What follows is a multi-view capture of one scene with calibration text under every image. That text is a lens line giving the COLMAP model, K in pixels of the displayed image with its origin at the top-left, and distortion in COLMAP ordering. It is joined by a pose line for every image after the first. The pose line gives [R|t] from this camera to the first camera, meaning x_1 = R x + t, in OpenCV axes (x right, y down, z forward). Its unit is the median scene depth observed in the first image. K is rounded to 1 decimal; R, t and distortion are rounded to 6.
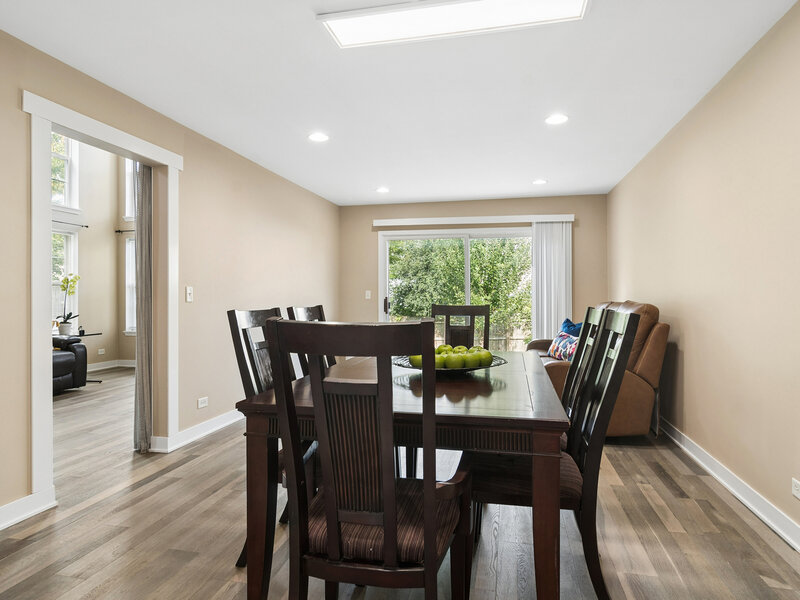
lens RADIAL K [[494.9, 0, 400.0], [0, 494.9, 300.0], [0, 0, 1]] dist [-0.002935, -0.000423]
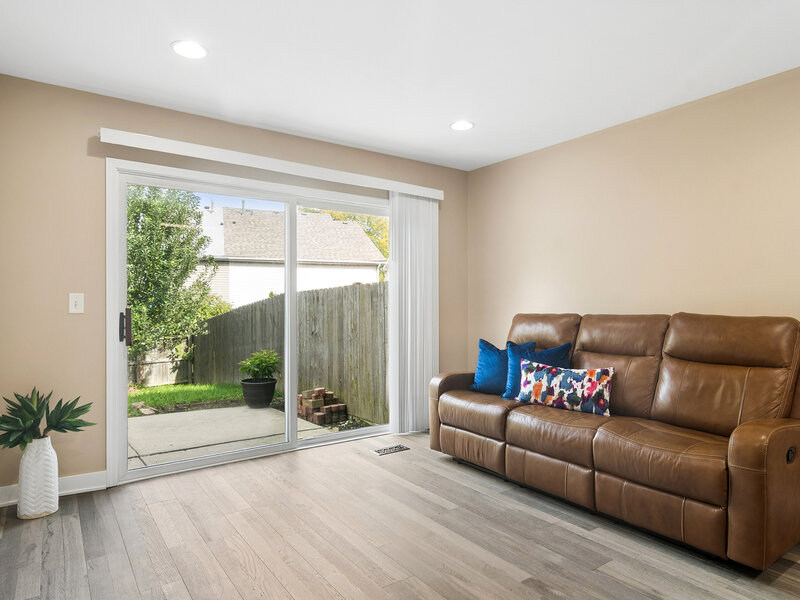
lens RADIAL K [[494.9, 0, 400.0], [0, 494.9, 300.0], [0, 0, 1]] dist [-0.002935, -0.000423]
pose [[0.671423, 0.009107, 0.741018, -0.268101], [0.007097, 0.999800, -0.018718, -0.004357], [-0.741040, 0.017826, 0.671224, 0.715024]]
